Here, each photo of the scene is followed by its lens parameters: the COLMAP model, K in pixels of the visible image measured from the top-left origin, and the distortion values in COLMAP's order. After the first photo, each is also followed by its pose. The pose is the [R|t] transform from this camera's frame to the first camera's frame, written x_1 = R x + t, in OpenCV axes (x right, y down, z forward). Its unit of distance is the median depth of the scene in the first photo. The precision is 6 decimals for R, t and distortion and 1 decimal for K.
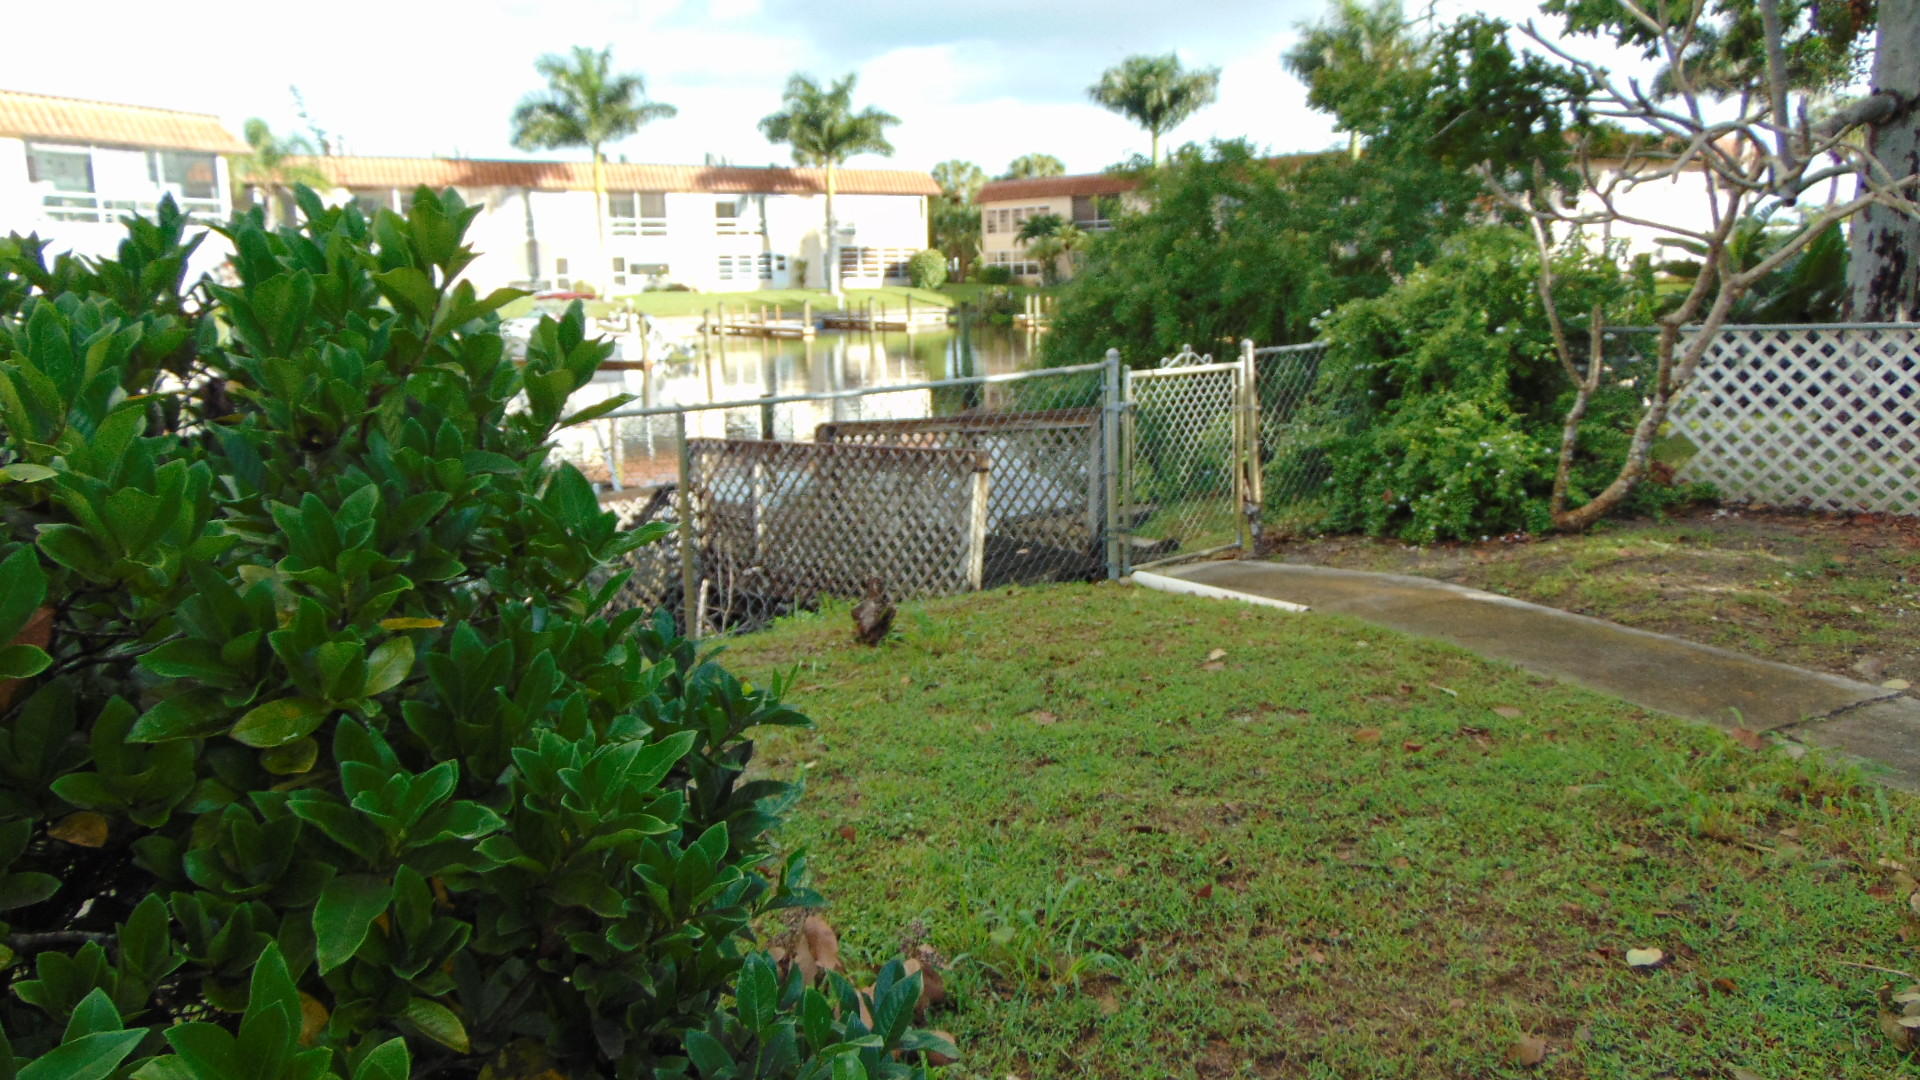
lens RADIAL K [[1465.5, 0, 975.0], [0, 1465.5, 538.3], [0, 0, 1]] dist [-0.038100, 0.135508]
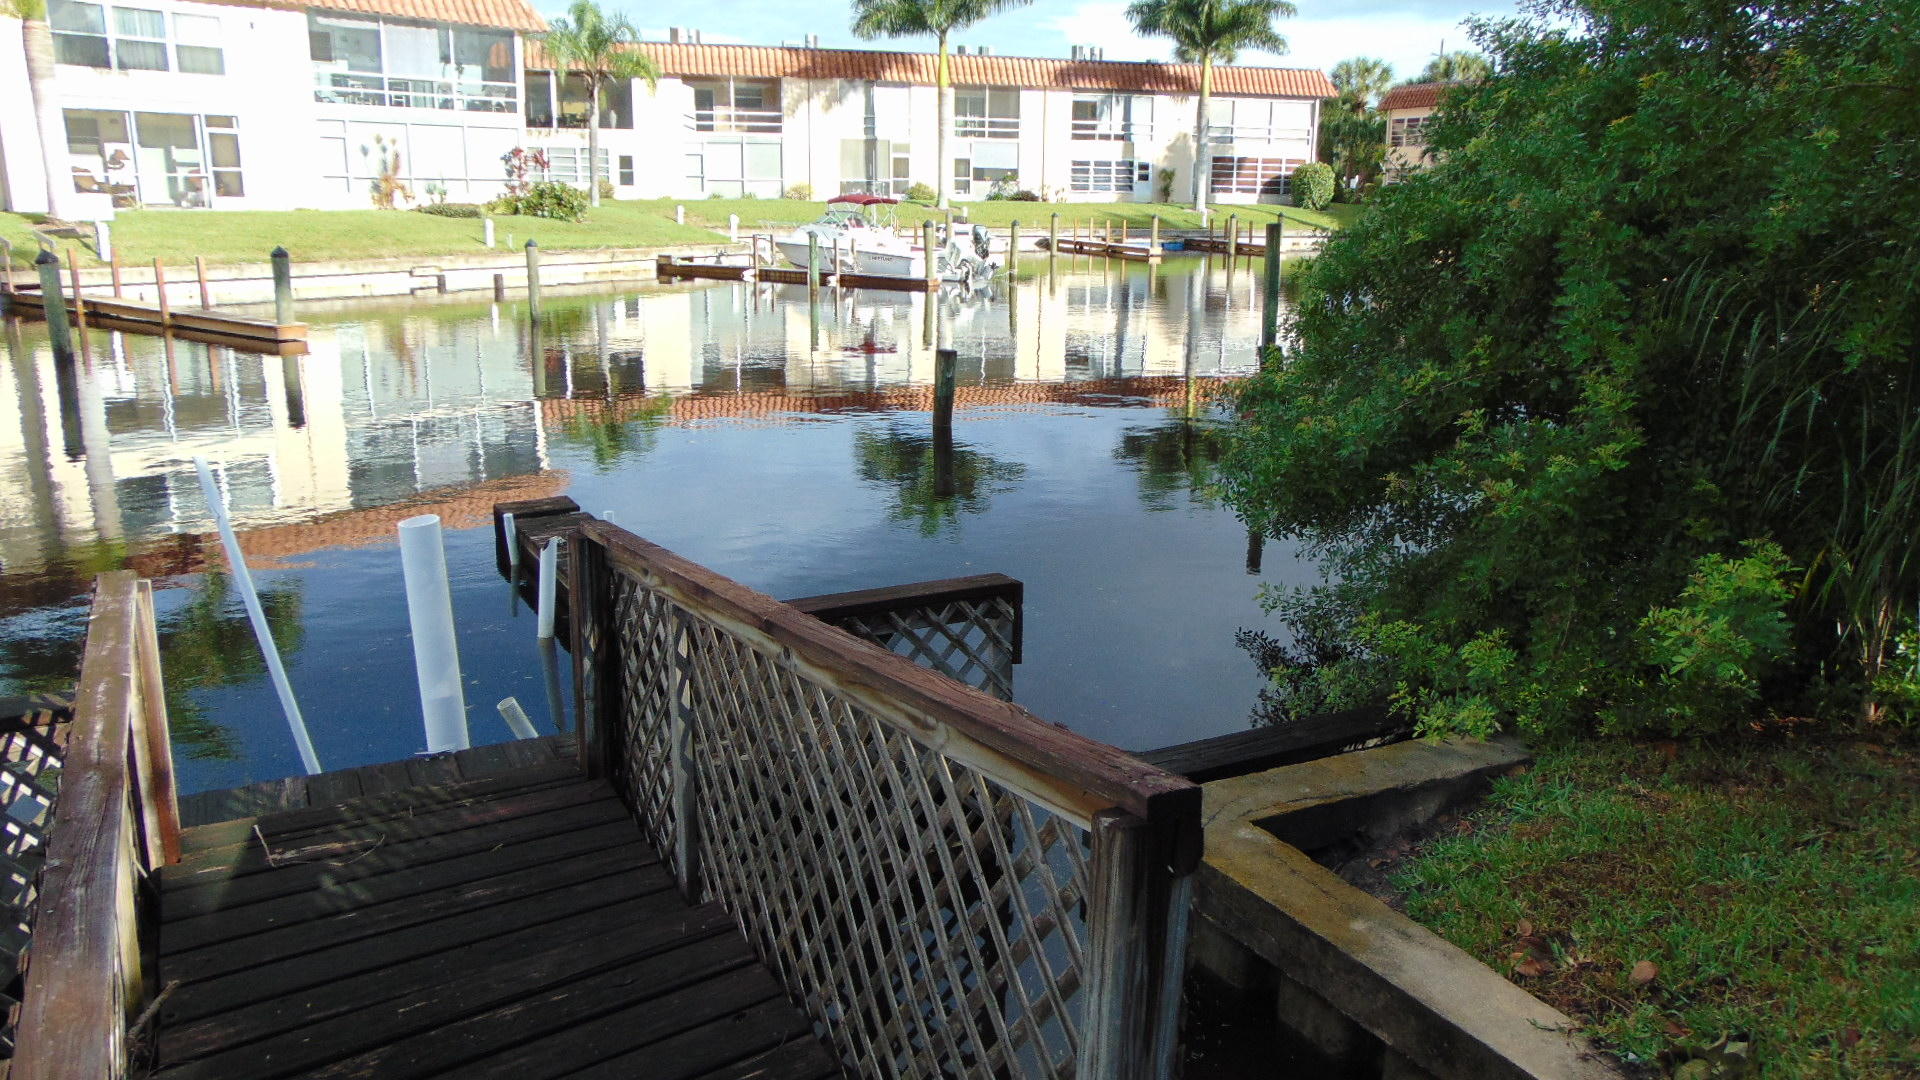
lens RADIAL K [[1465.5, 0, 975.0], [0, 1465.5, 538.3], [0, 0, 1]] dist [-0.038100, 0.135508]
pose [[0.962786, 0.092186, -0.254058, 0.015197], [-0.077950, 0.994799, 0.065564, -0.018496], [0.258781, -0.043320, 0.964964, 0.113080]]
